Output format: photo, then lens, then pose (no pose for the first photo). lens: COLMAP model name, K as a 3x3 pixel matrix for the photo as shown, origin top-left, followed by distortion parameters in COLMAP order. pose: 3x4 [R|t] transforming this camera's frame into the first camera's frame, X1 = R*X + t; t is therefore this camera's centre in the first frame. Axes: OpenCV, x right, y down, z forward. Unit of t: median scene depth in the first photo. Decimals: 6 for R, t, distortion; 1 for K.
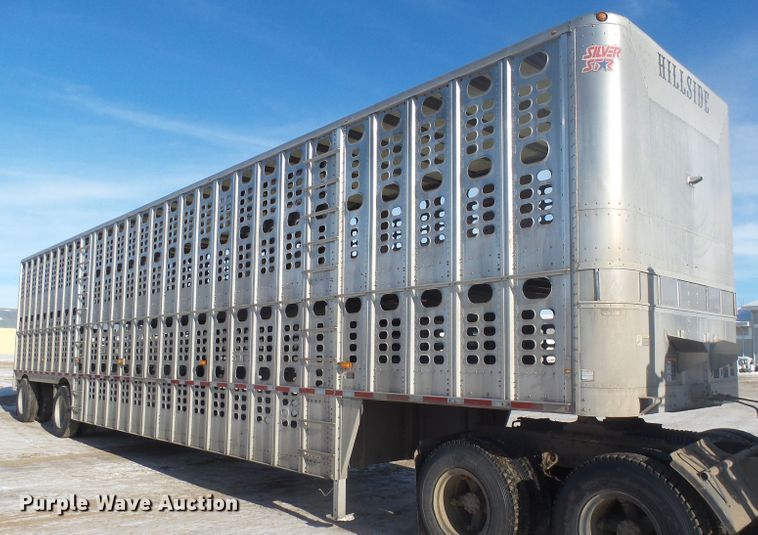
lens RADIAL K [[614.3, 0, 428.0], [0, 614.3, 293.3], [0, 0, 1]] dist [-0.009525, -0.001530]
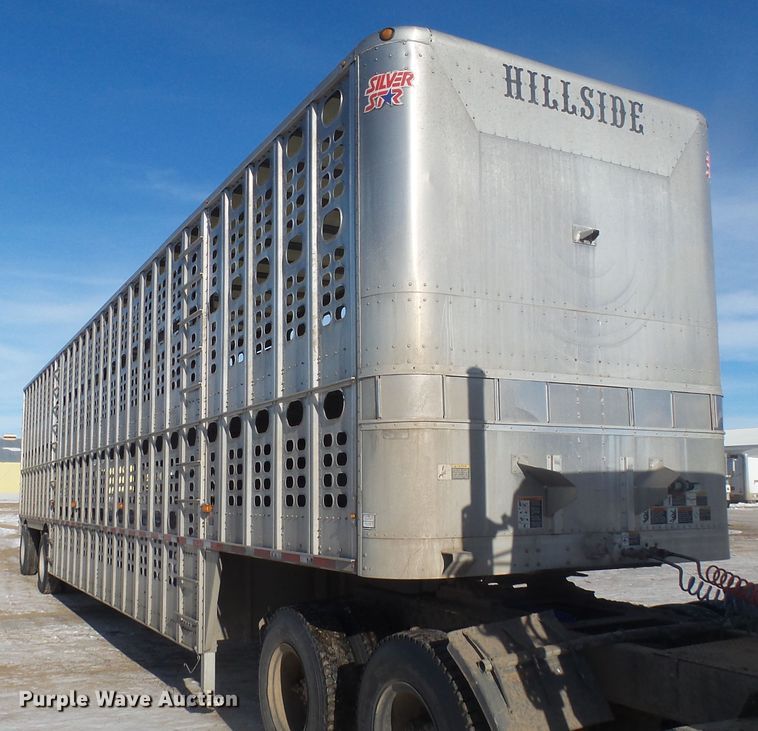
lens RADIAL K [[837.1, 0, 363.0], [0, 837.1, 385.2], [0, 0, 1]] dist [-0.013270, 0.000000]
pose [[0.953361, -0.051225, -0.297454, 0.453846], [0.043663, 0.998533, -0.032018, 0.001891], [0.298658, 0.017537, 0.954199, 0.031557]]
